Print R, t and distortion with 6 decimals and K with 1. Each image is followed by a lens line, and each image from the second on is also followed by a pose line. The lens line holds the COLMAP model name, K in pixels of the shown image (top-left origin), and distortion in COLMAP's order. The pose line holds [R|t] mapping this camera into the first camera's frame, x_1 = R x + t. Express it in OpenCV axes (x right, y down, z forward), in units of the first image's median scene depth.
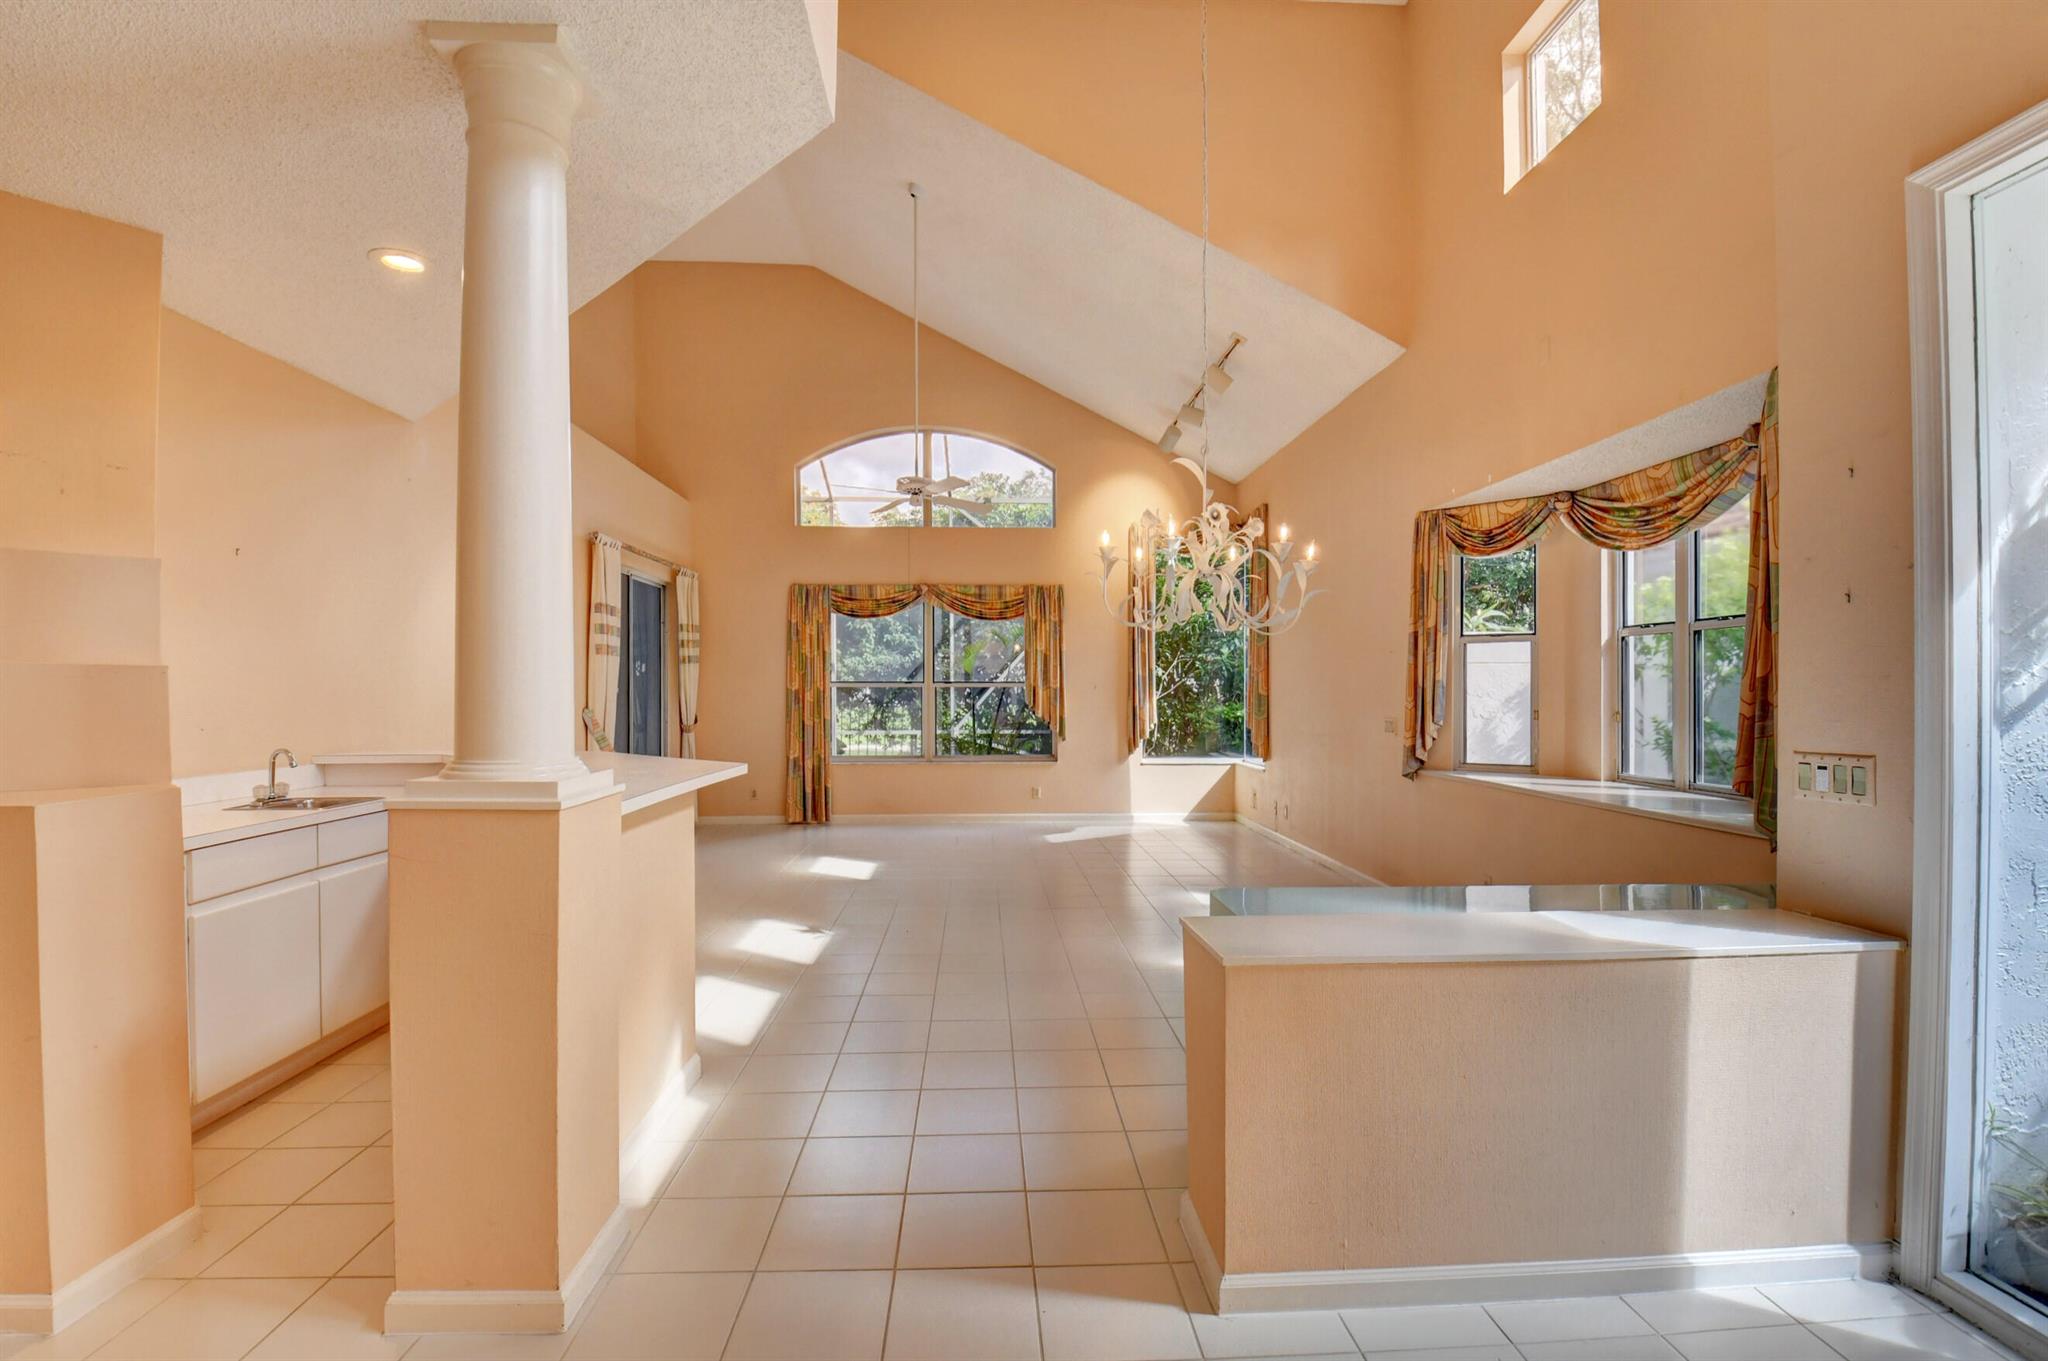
lens RADIAL K [[900.6, 0, 1036.1], [0, 900.6, 693.4], [0, 0, 1]] dist [-0.001544, -0.015317]
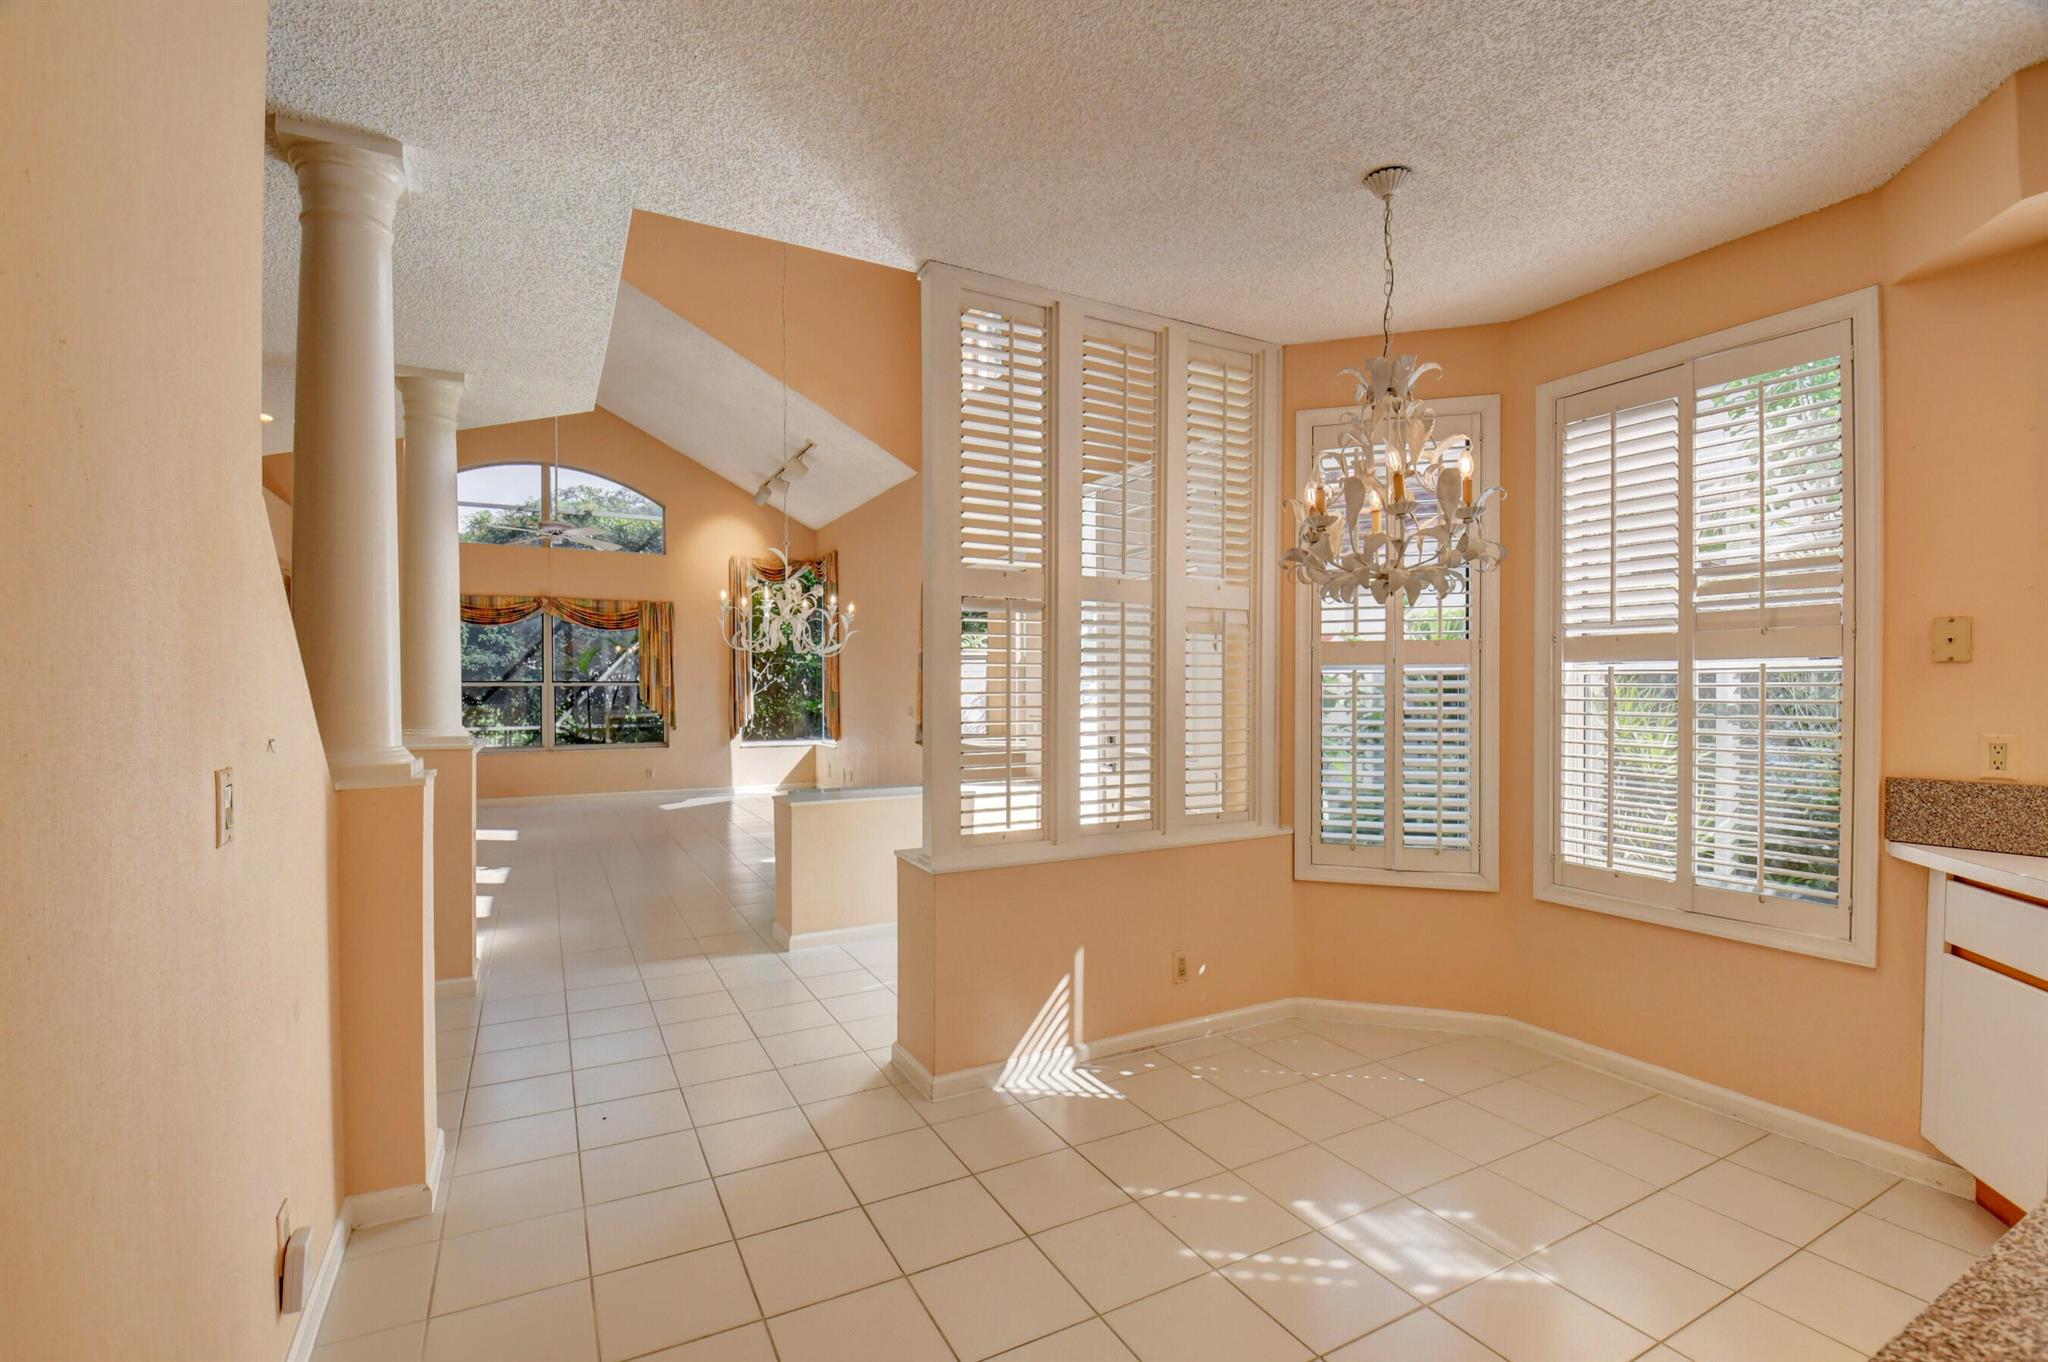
lens RADIAL K [[900.6, 0, 1024.1], [0, 900.6, 698.3], [0, 0, 1]] dist [-0.001544, -0.015317]
pose [[0.908491, -0.007860, 0.417831, -0.049679], [0.003674, 0.999935, 0.010822, -0.002105], [-0.417888, -0.008296, 0.908460, -0.313312]]
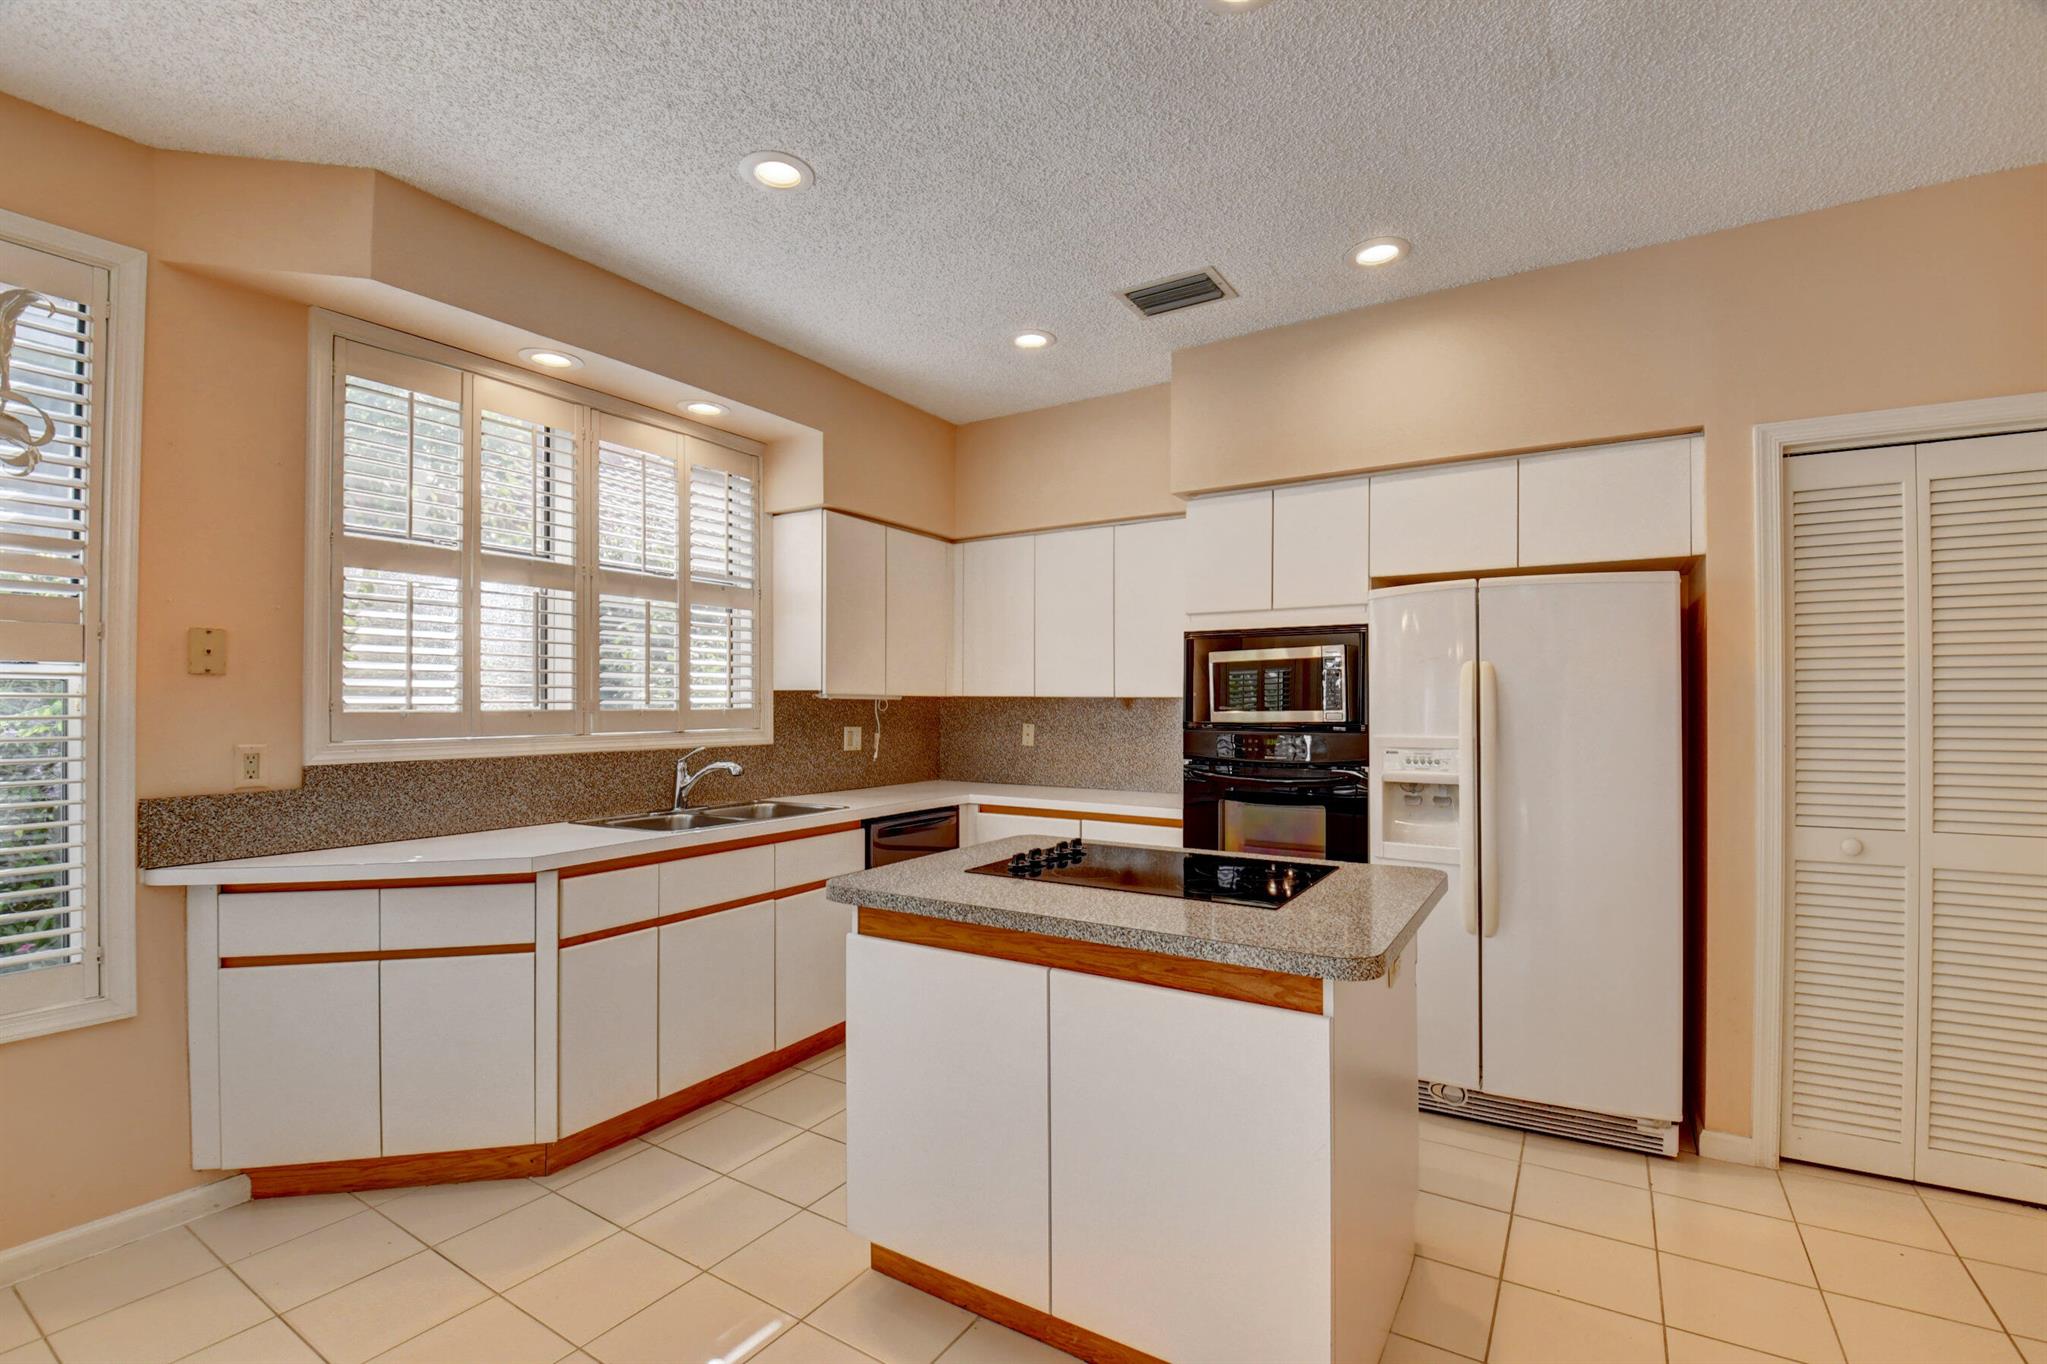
lens RADIAL K [[900.2, 0, 1021.0], [0, 900.2, 697.8], [0, 0, 1]] dist [-0.001544, -0.015317]
pose [[-0.808410, -0.000903, 0.588620, -0.035572], [-0.003959, 0.999985, -0.003903, -0.002119], [-0.588607, -0.005485, -0.808401, -0.118237]]
